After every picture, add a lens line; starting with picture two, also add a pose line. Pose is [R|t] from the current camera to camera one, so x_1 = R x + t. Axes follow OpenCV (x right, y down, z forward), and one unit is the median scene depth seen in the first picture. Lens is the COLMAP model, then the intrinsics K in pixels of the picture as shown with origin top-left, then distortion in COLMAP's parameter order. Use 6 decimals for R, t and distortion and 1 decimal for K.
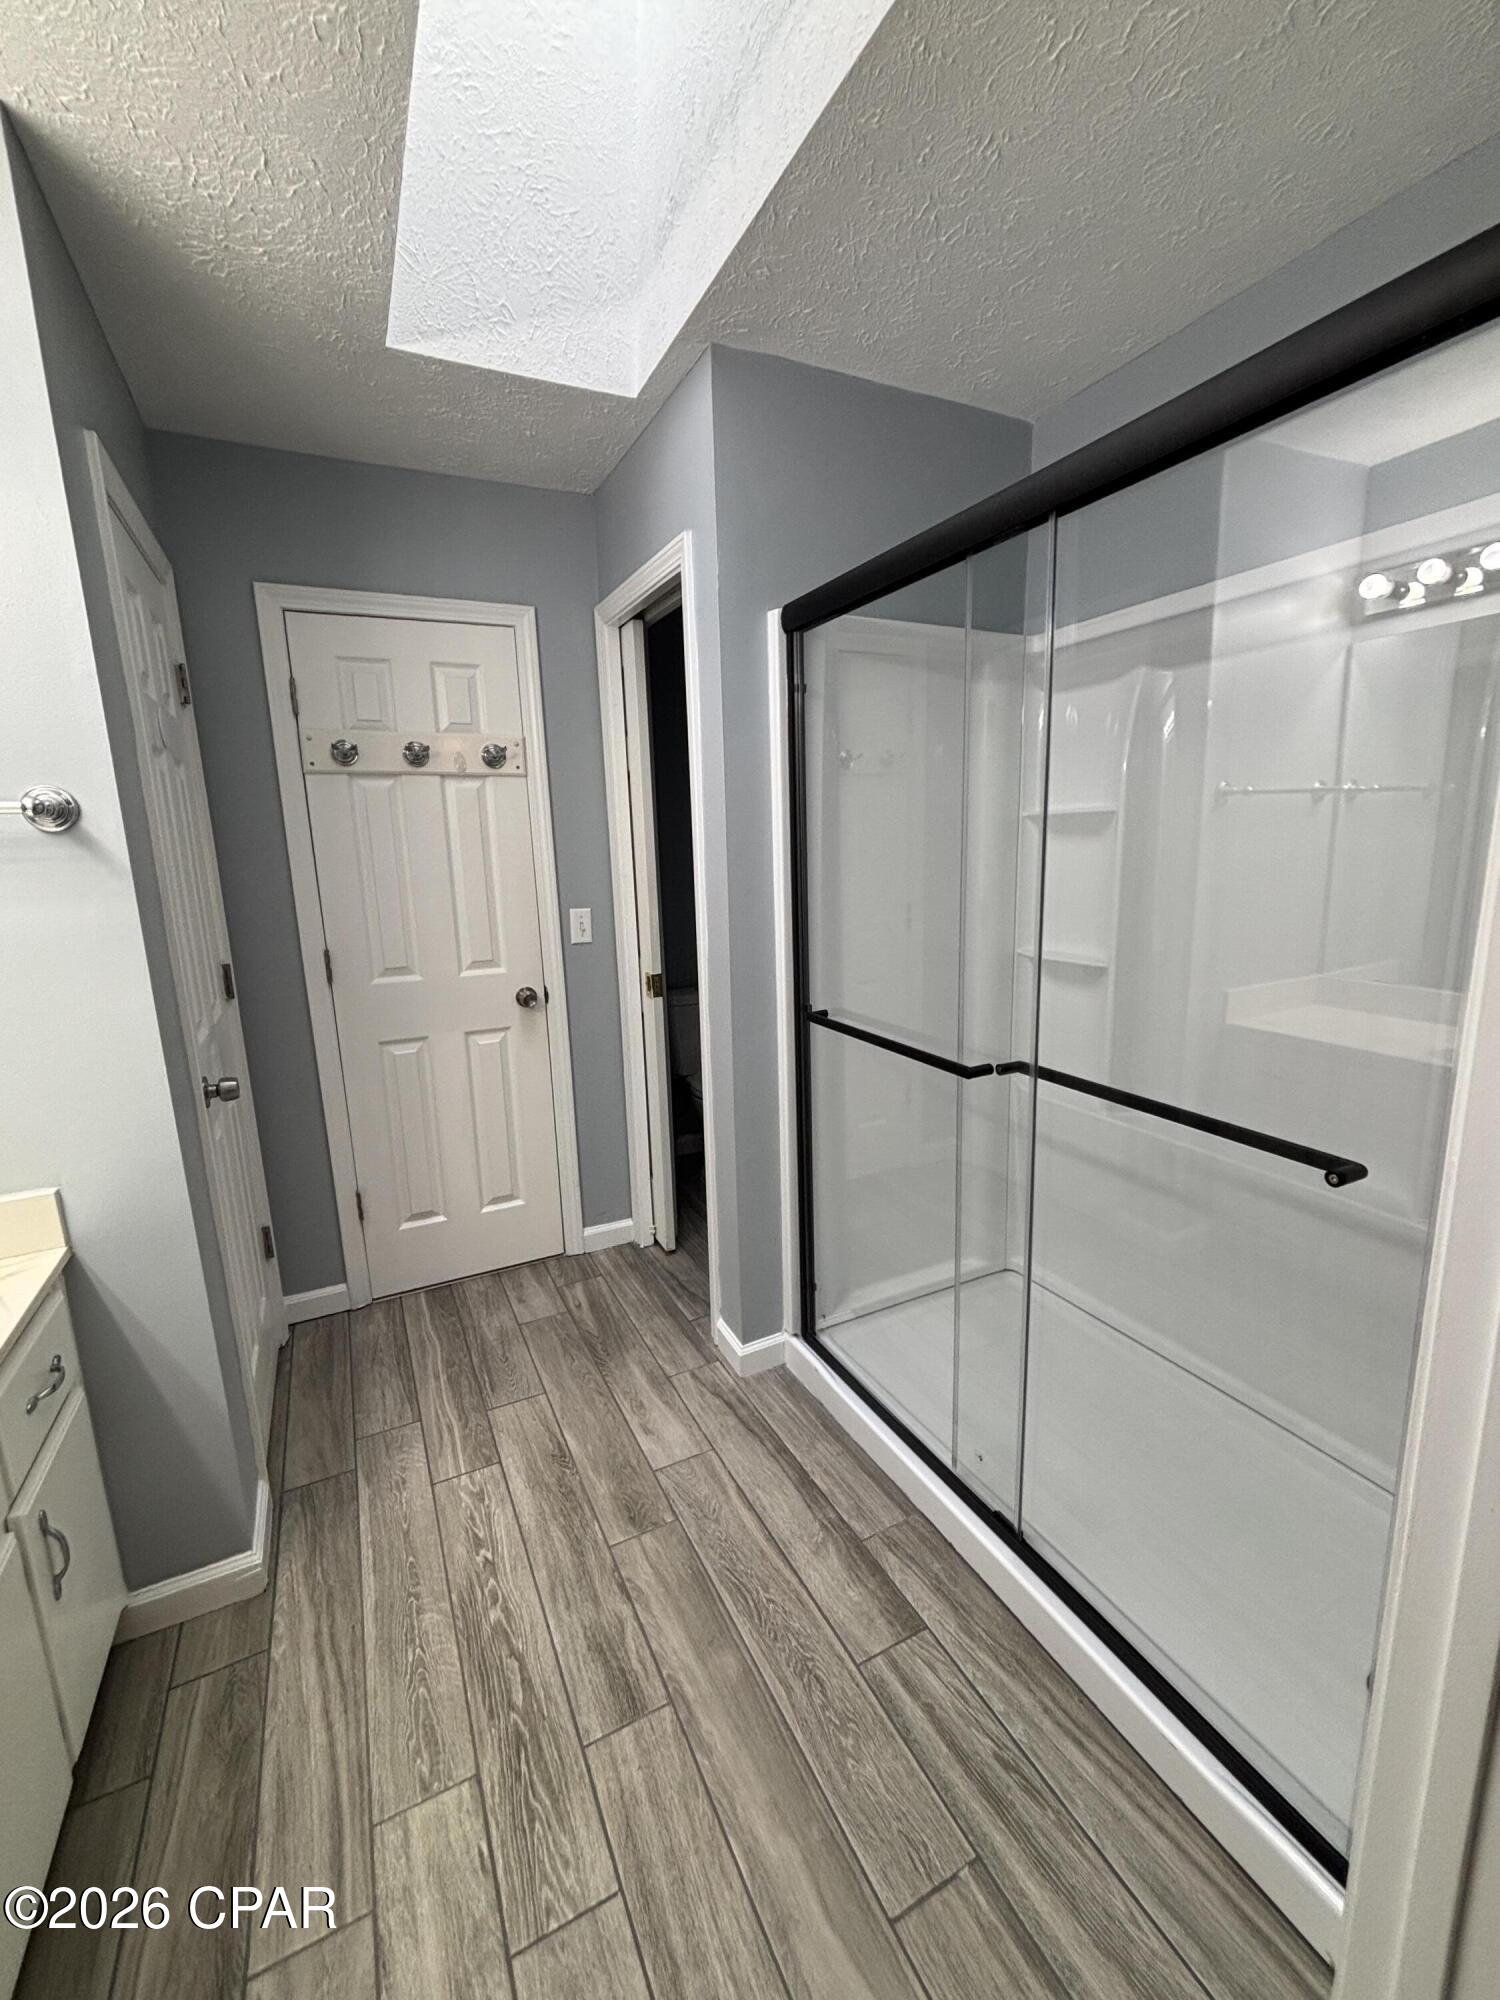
lens RADIAL K [[830.8, 0, 752.0], [0, 830.8, 996.8], [0, 0, 1]] dist [0.002985, 0.000144]
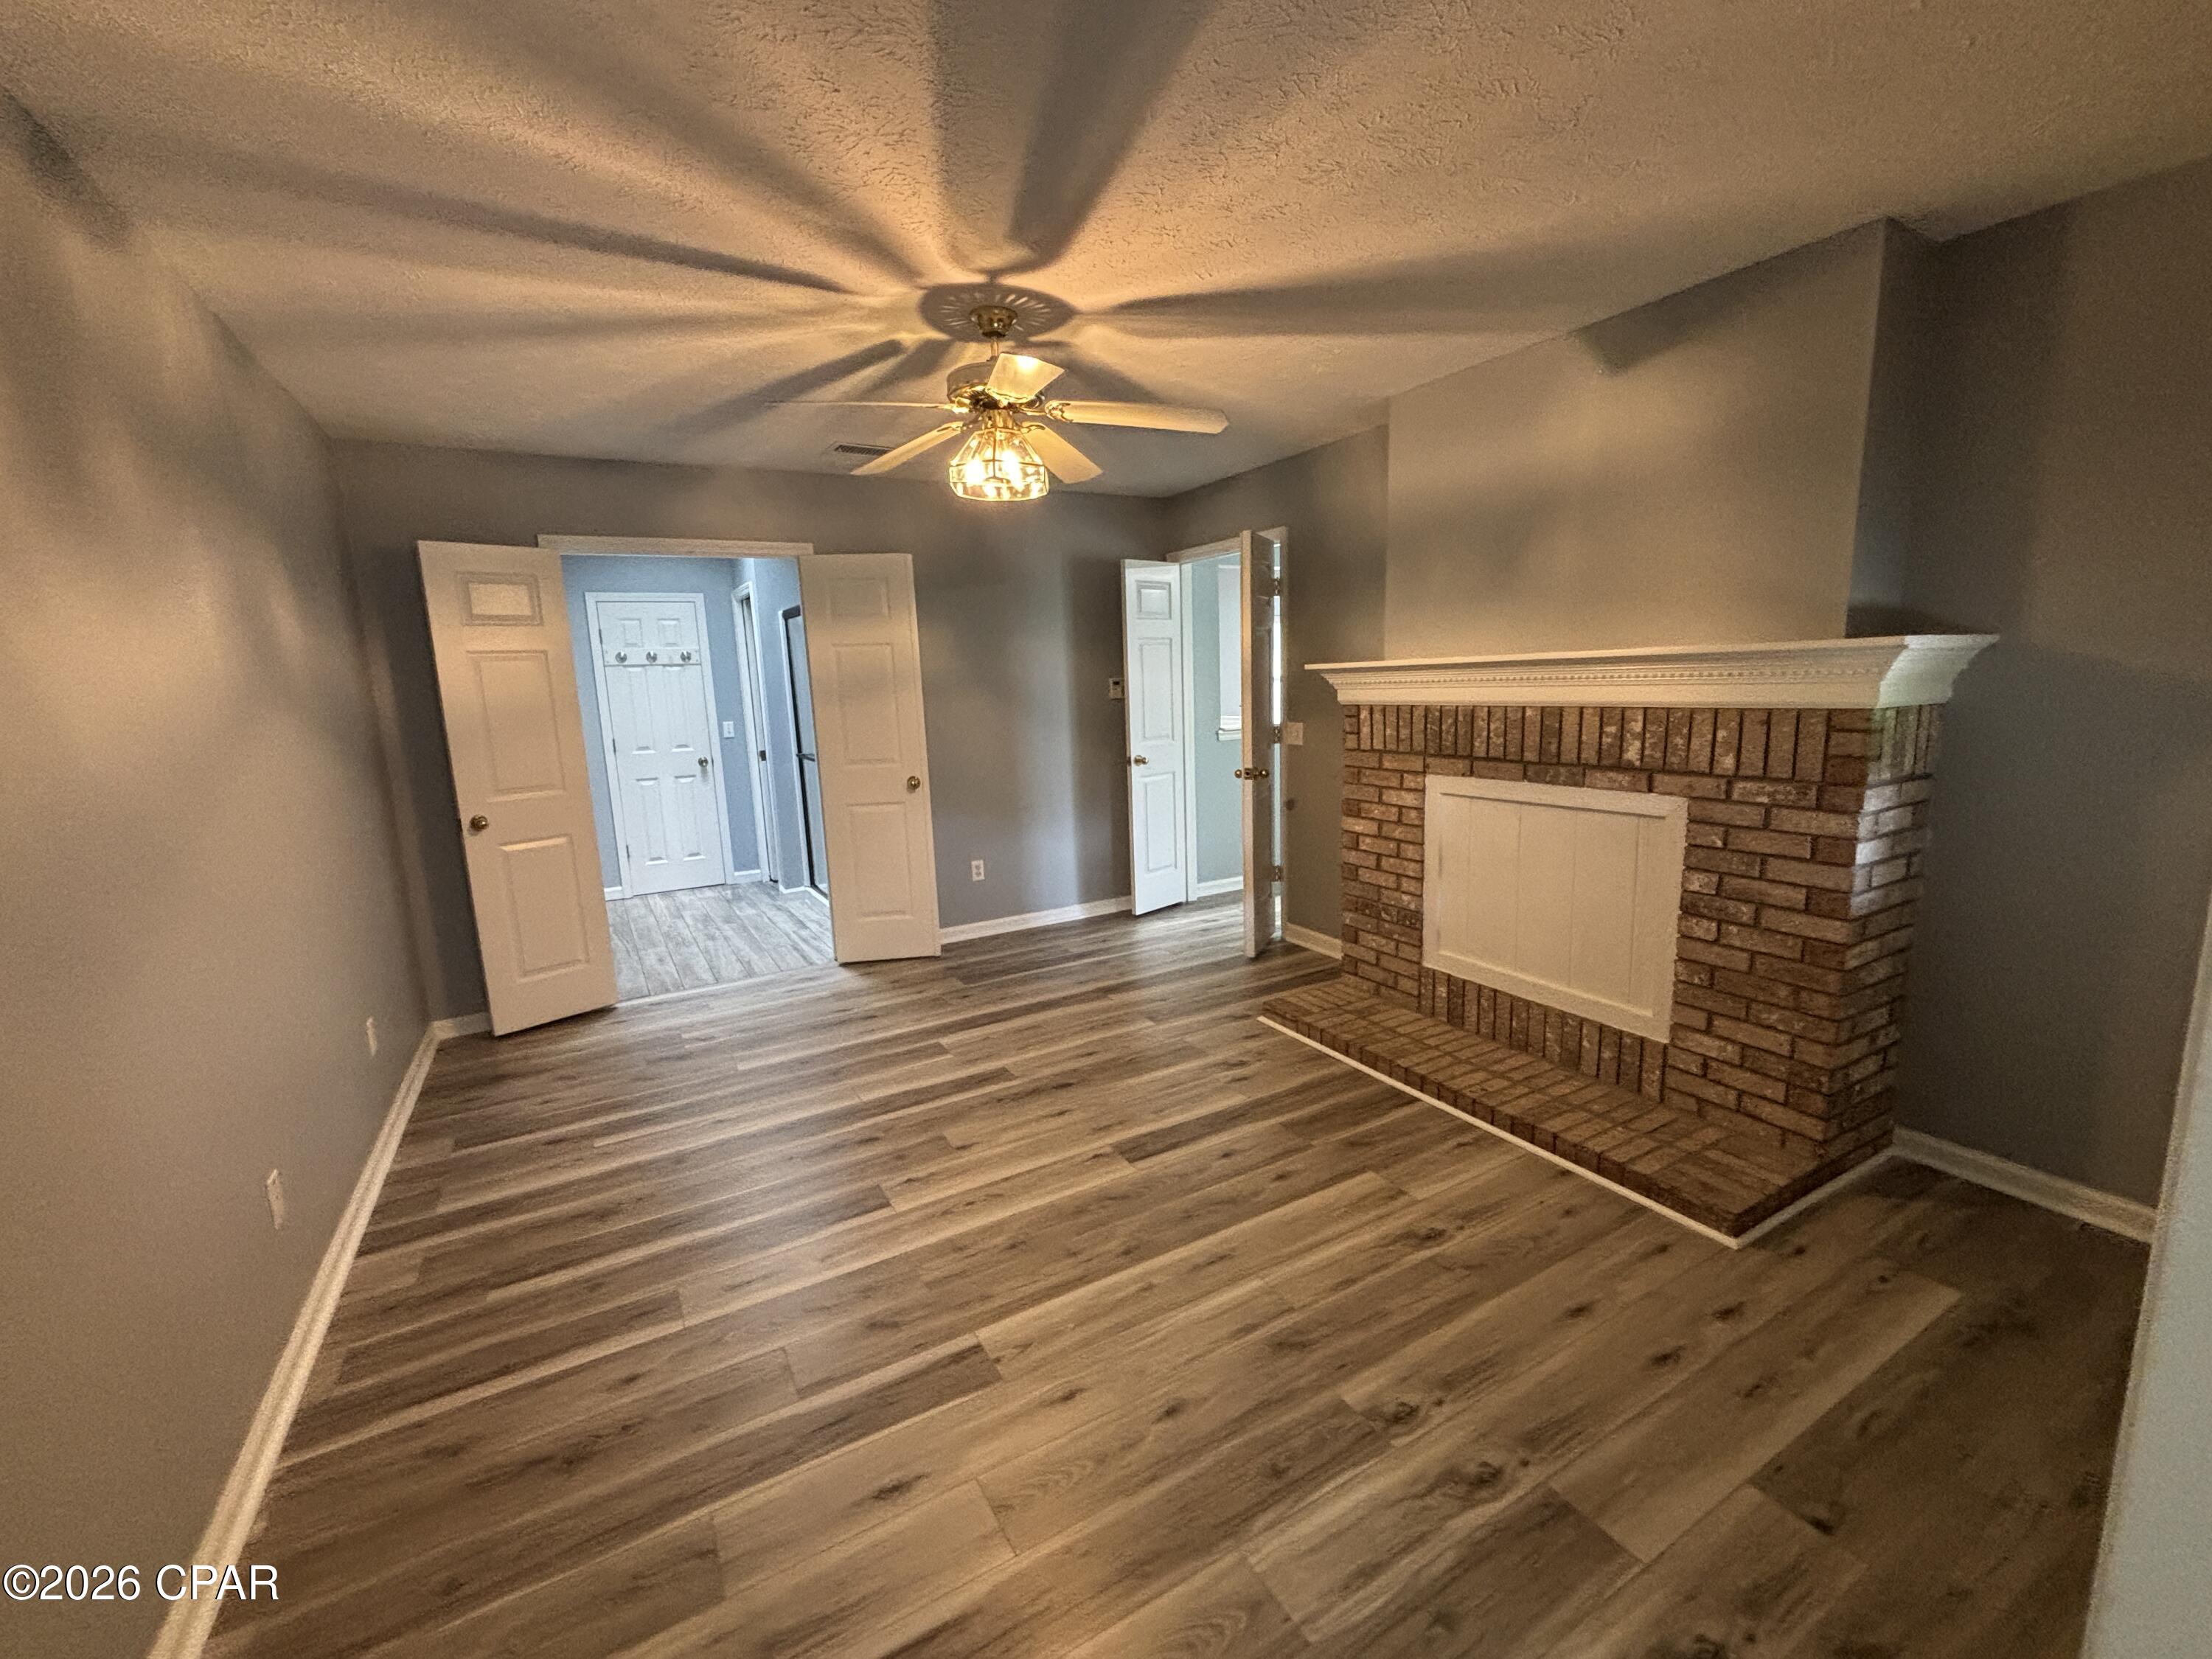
lens RADIAL K [[918.8, 0, 1108.0], [0, 918.8, 826.9], [0, 0, 1]] dist [0.002985, 0.000144]
pose [[0.997976, -0.018842, 0.060732, 0.995130], [0.020435, 0.999461, -0.025705, 0.395085], [-0.060214, 0.026894, 0.997823, -2.307292]]
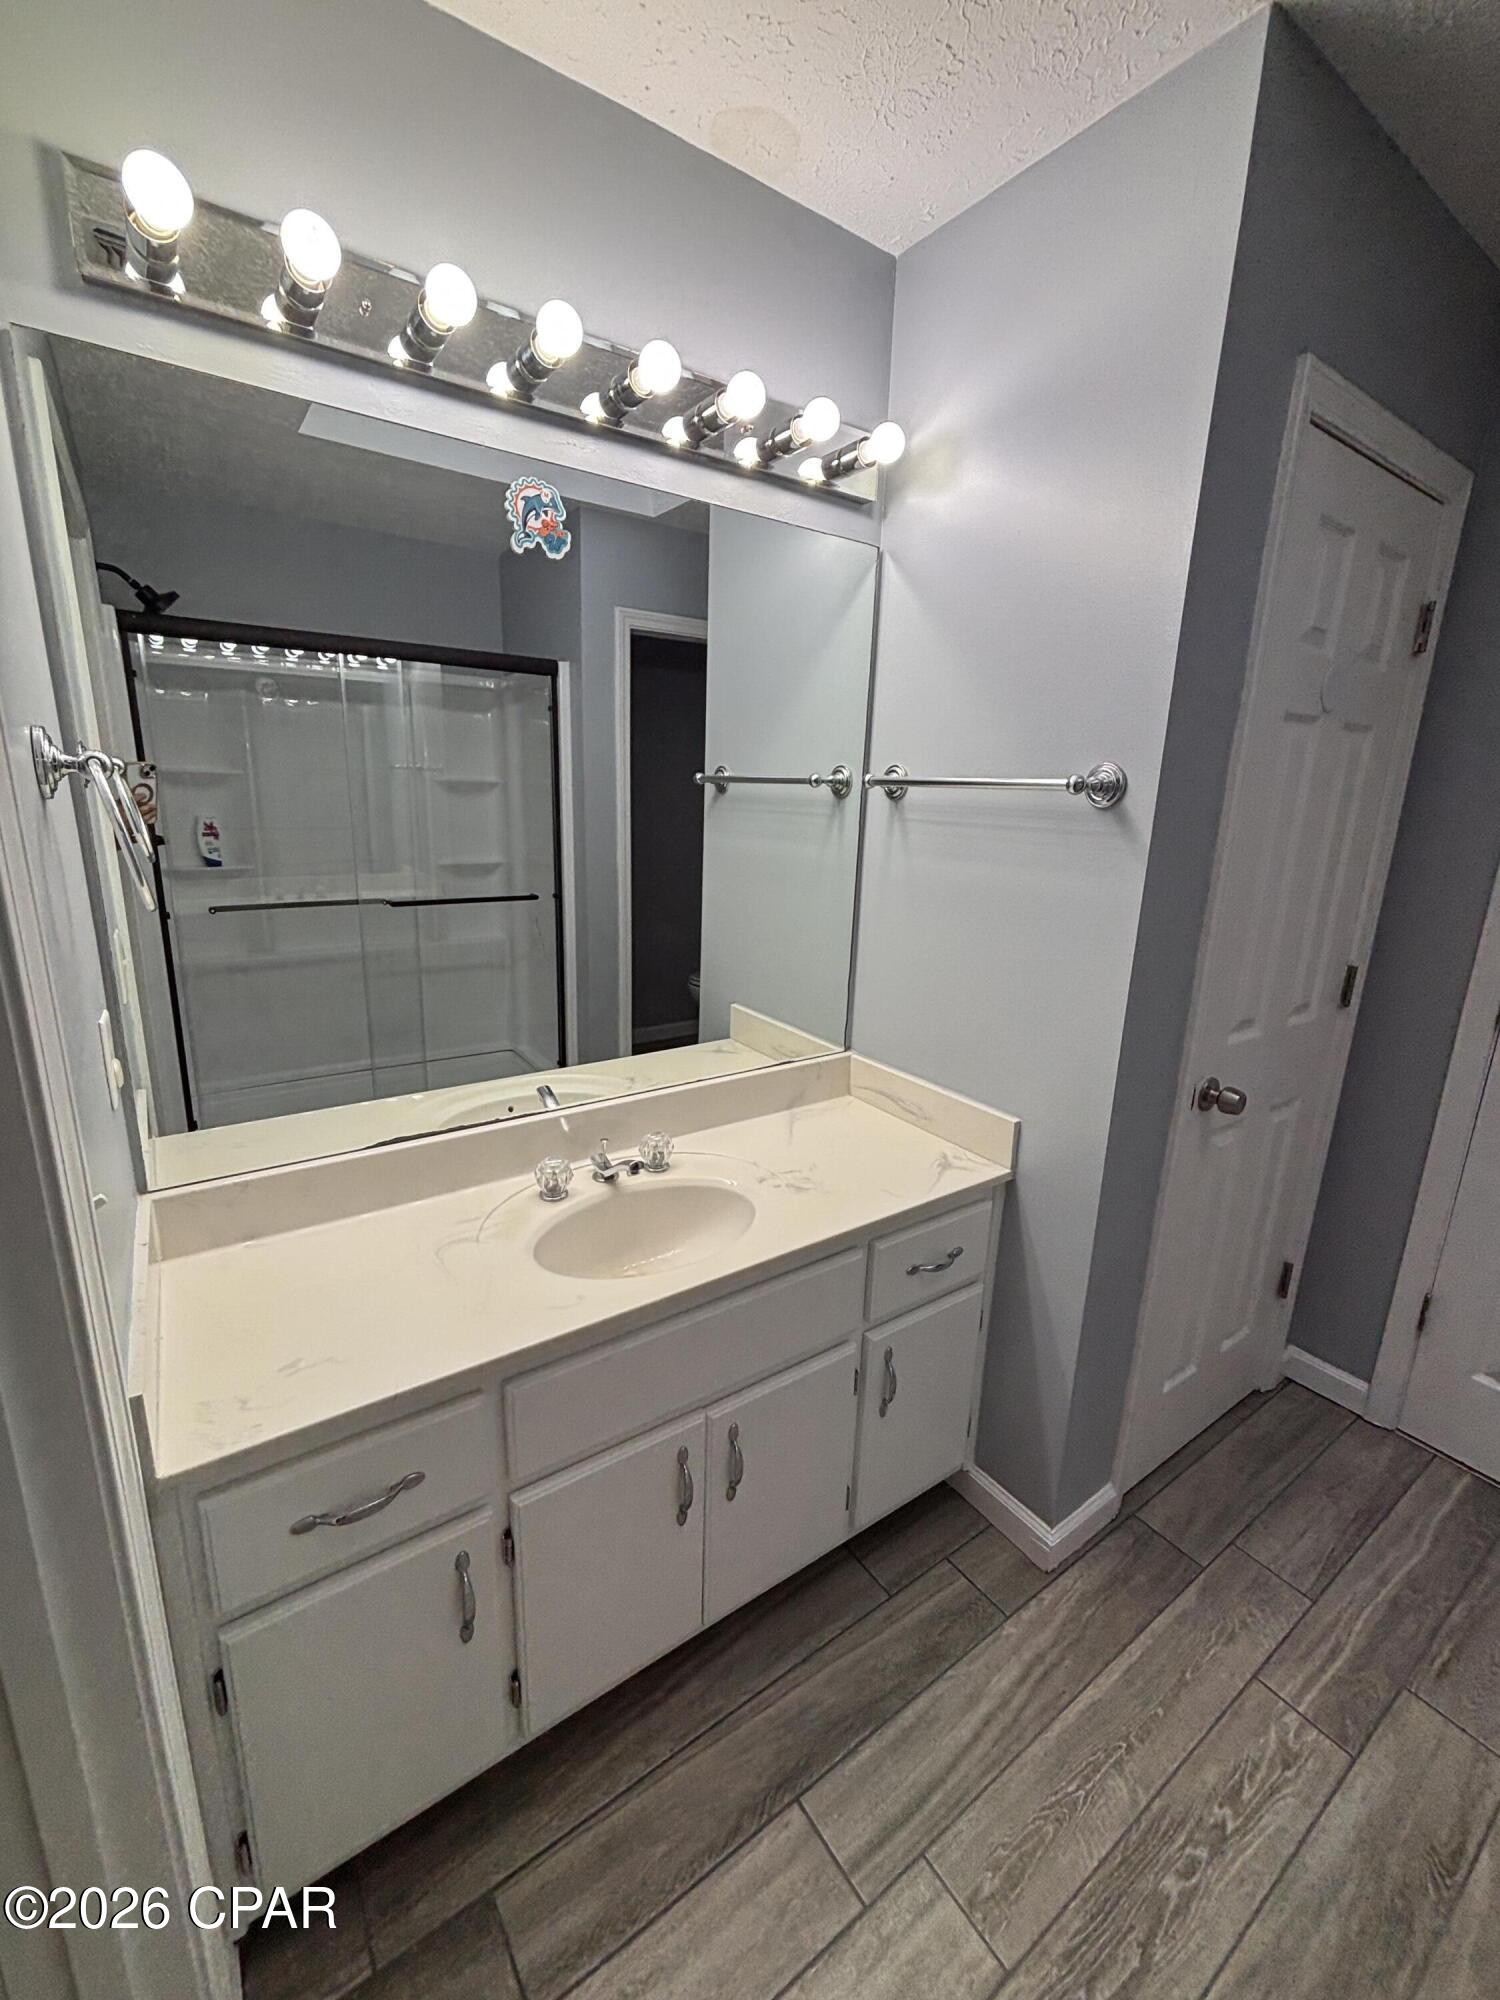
lens RADIAL K [[830.8, 0, 752.0], [0, 830.8, 996.8], [0, 0, 1]] dist [0.002985, 0.000144]
pose [[0.146485, 0.278929, -0.949074, 0.116941], [-0.223786, 0.943894, 0.242866, -0.101707], [0.963567, 0.176814, 0.200687, 0.324355]]
